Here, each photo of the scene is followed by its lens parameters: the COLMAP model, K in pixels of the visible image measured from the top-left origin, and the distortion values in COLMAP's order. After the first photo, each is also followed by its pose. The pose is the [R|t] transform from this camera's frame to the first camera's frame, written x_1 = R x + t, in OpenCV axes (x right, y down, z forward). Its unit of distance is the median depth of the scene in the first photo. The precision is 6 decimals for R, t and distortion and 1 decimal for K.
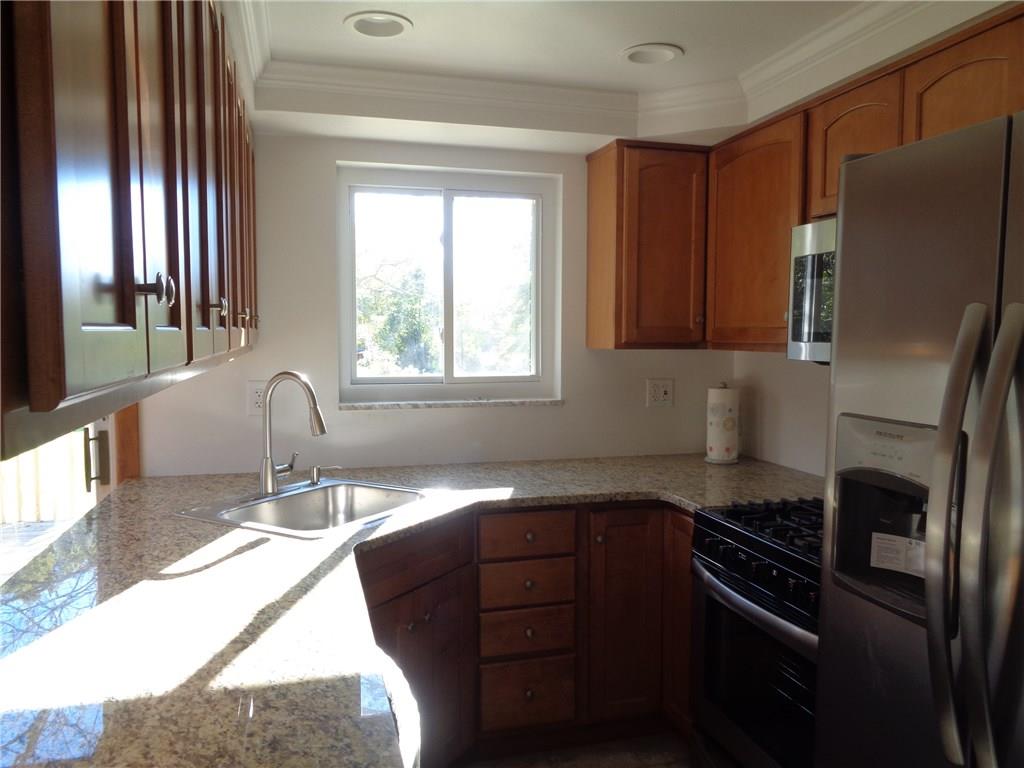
lens RADIAL K [[761.7, 0, 512.0], [0, 761.7, 384.0], [0, 0, 1]] dist [-0.010734, 0.000382]
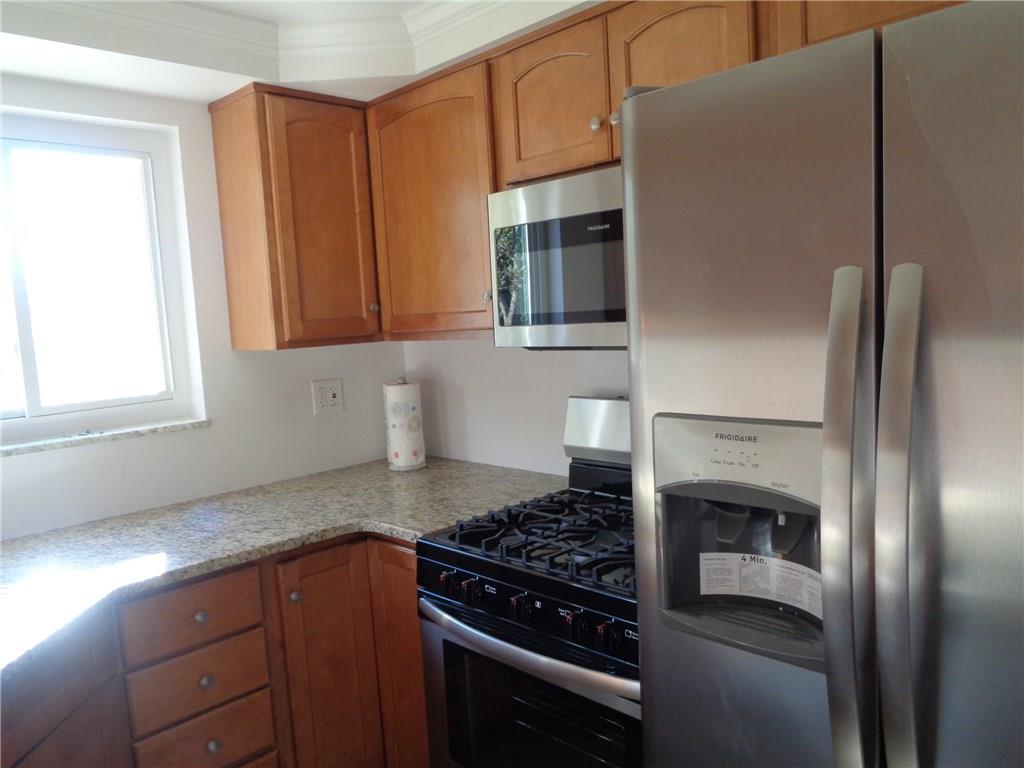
lens RADIAL K [[761.7, 0, 512.0], [0, 761.7, 384.0], [0, 0, 1]] dist [-0.010734, 0.000382]
pose [[0.869019, -0.100312, 0.484504, -0.043505], [0.092976, 0.994896, 0.039221, -0.020378], [-0.485965, 0.010964, 0.873910, 0.205327]]
